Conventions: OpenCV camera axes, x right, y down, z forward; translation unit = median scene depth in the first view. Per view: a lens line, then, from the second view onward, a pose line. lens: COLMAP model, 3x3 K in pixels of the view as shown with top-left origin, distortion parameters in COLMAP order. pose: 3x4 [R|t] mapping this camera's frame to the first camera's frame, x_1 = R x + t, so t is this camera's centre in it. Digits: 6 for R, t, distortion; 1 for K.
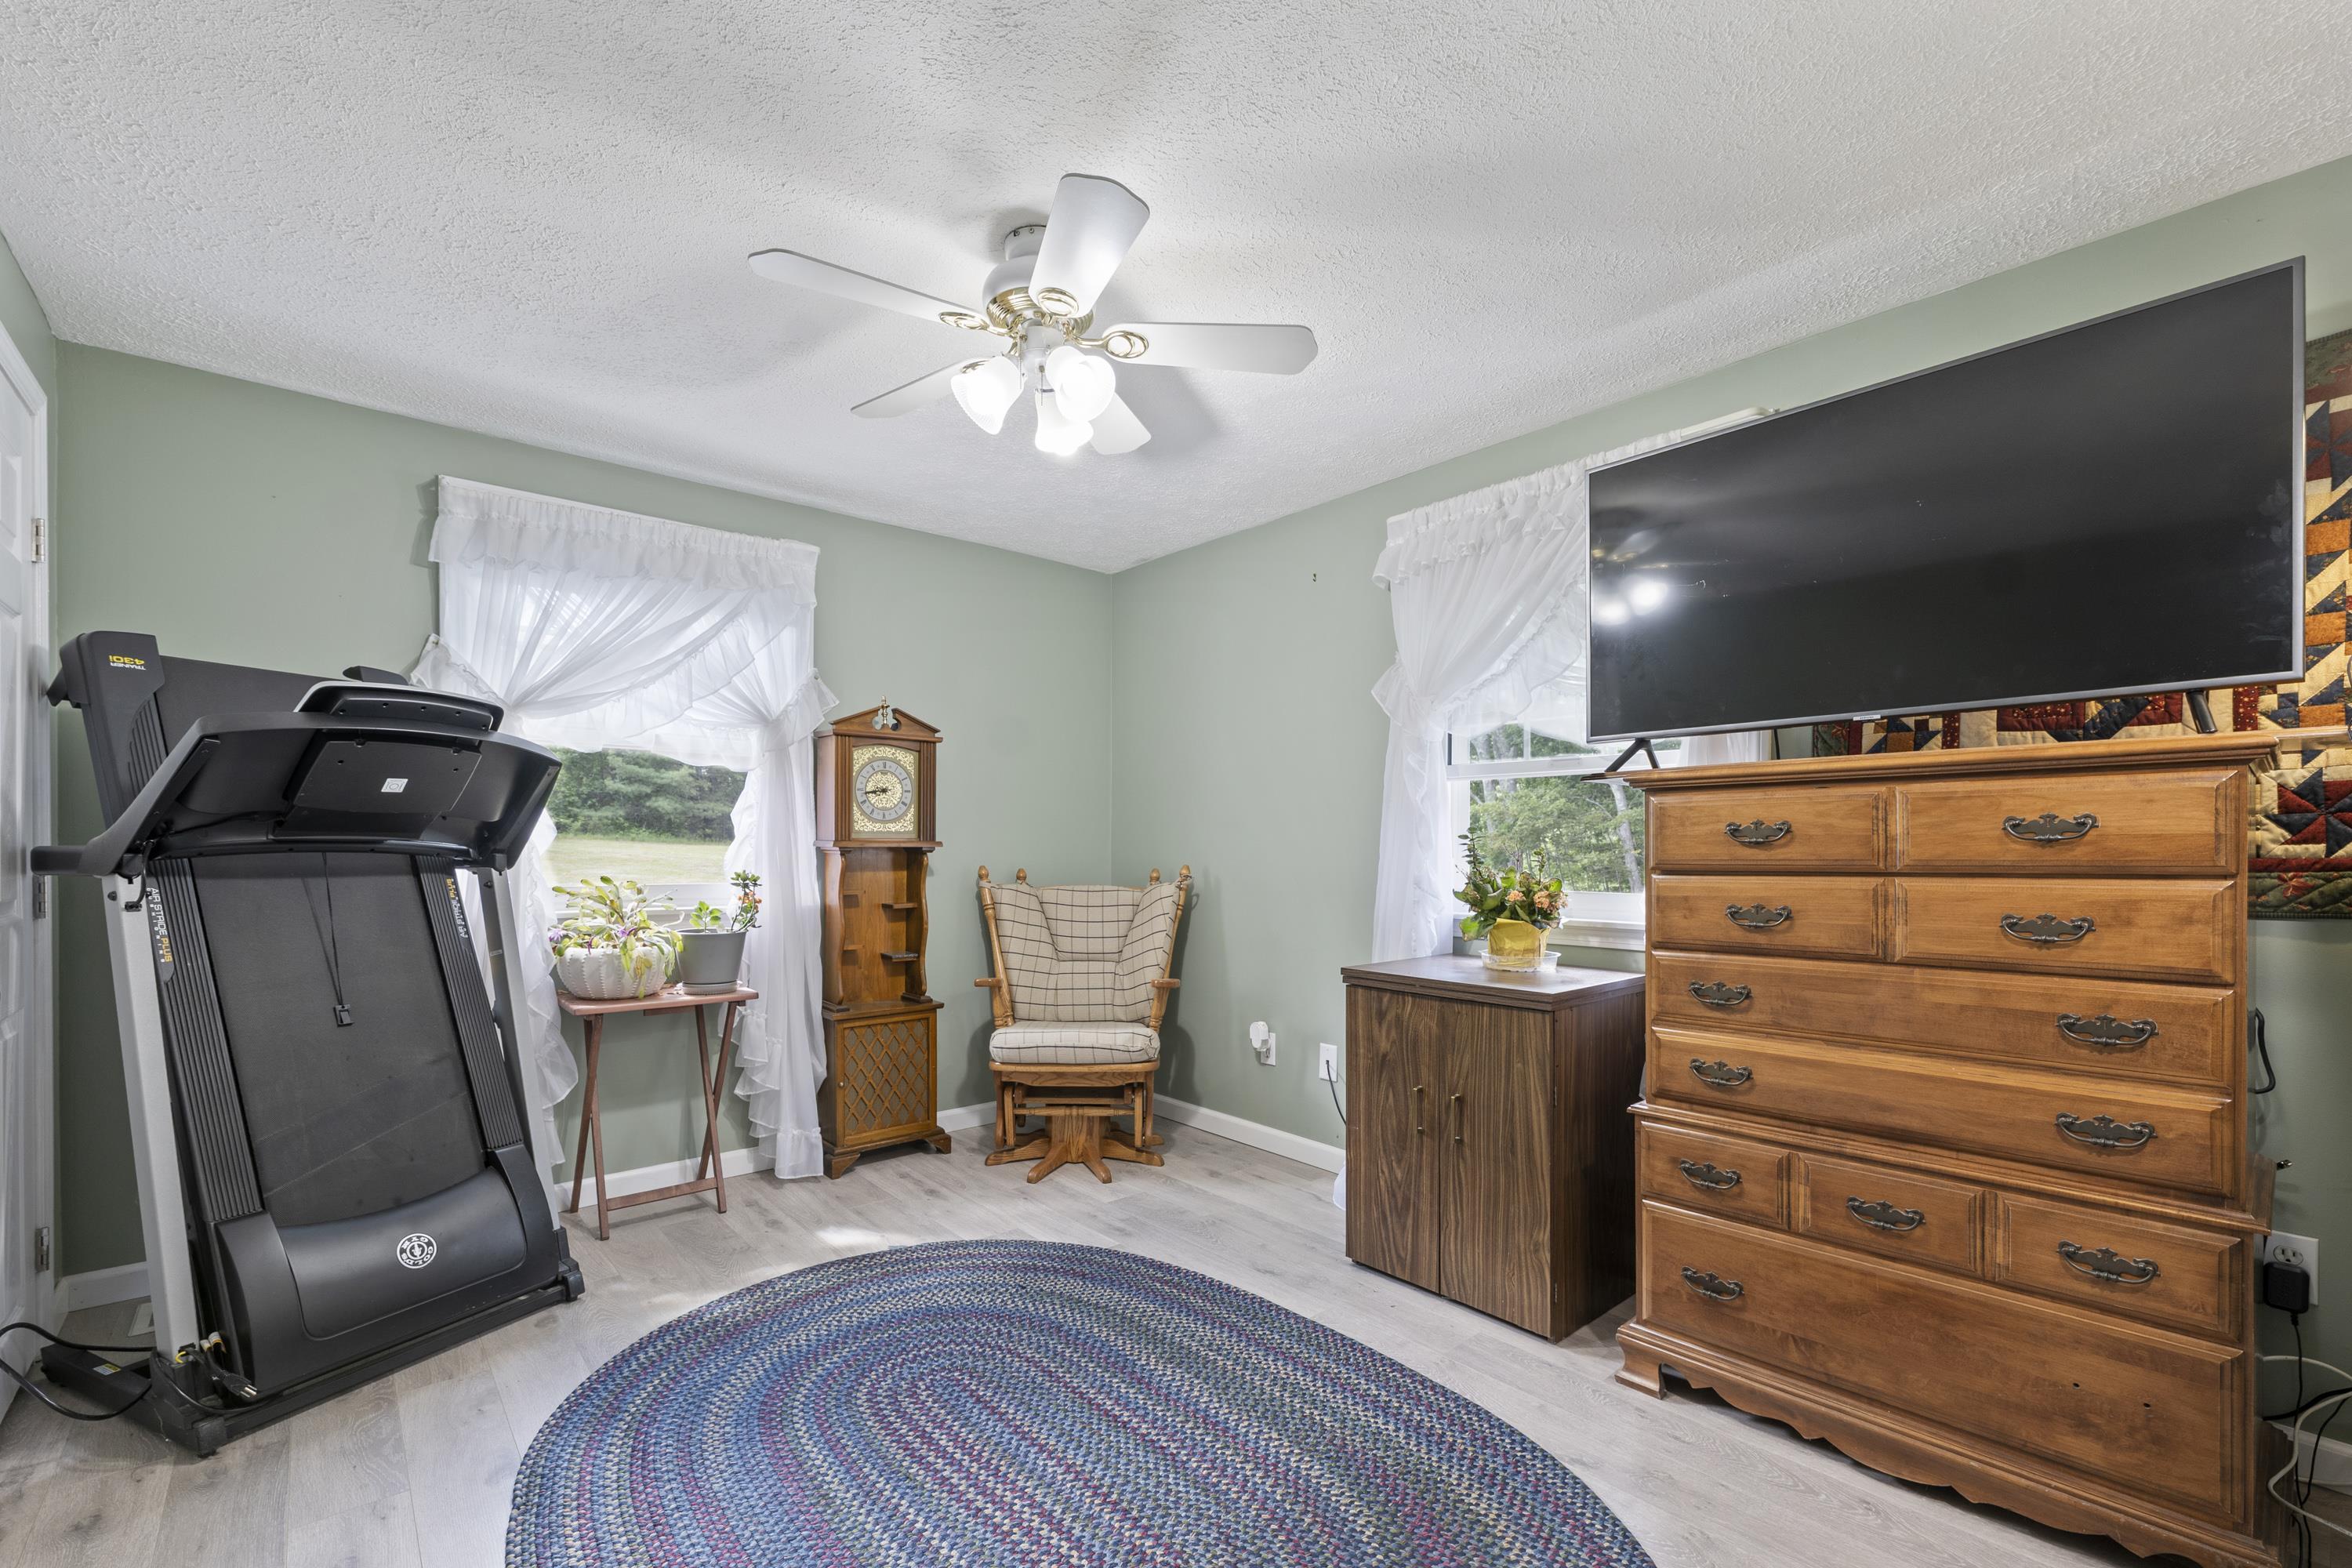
lens RADIAL K [[996.8, 0, 1212.2], [0, 996.8, 851.6], [0, 0, 1]] dist [0.002495, -0.000394]
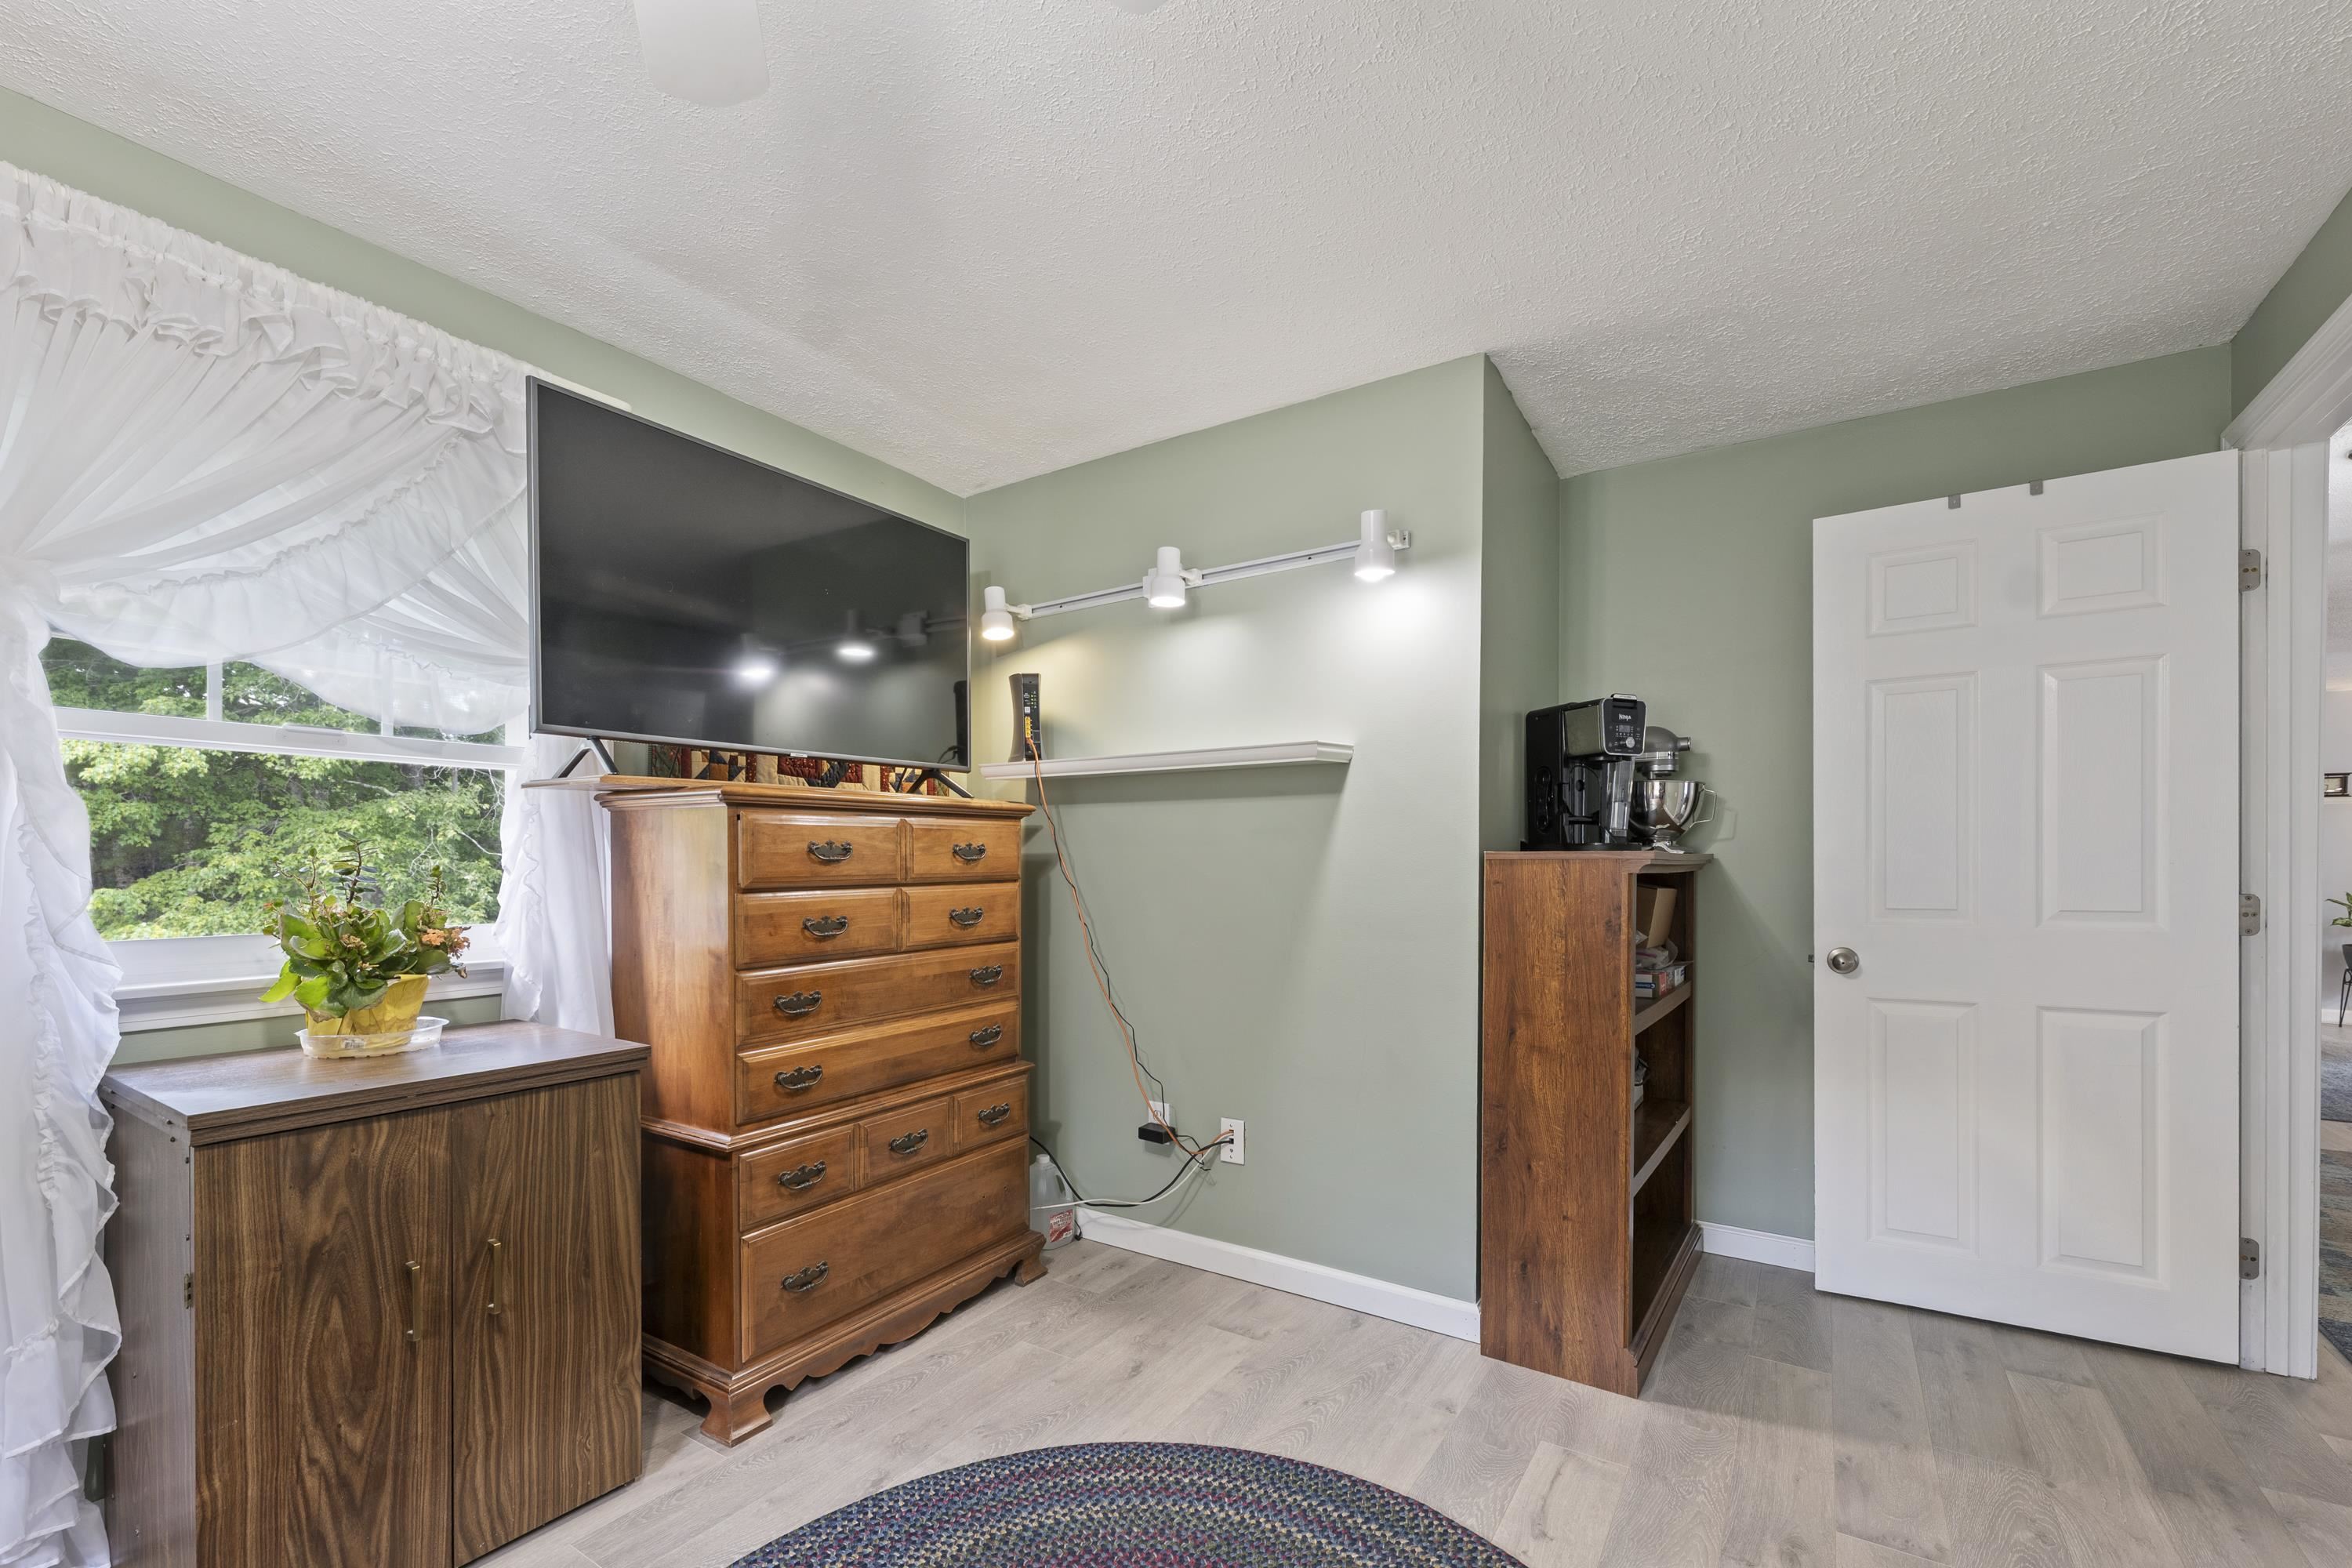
lens RADIAL K [[979.5, 0, 1160.8], [0, 979.5, 870.1], [0, 0, 1]] dist [0.001502, 0.000660]
pose [[-0.237522, -0.009040, 0.971340, -0.571830], [0.001217, 0.999953, 0.009604, -0.008083], [-0.971381, 0.003463, -0.237500, 0.846439]]
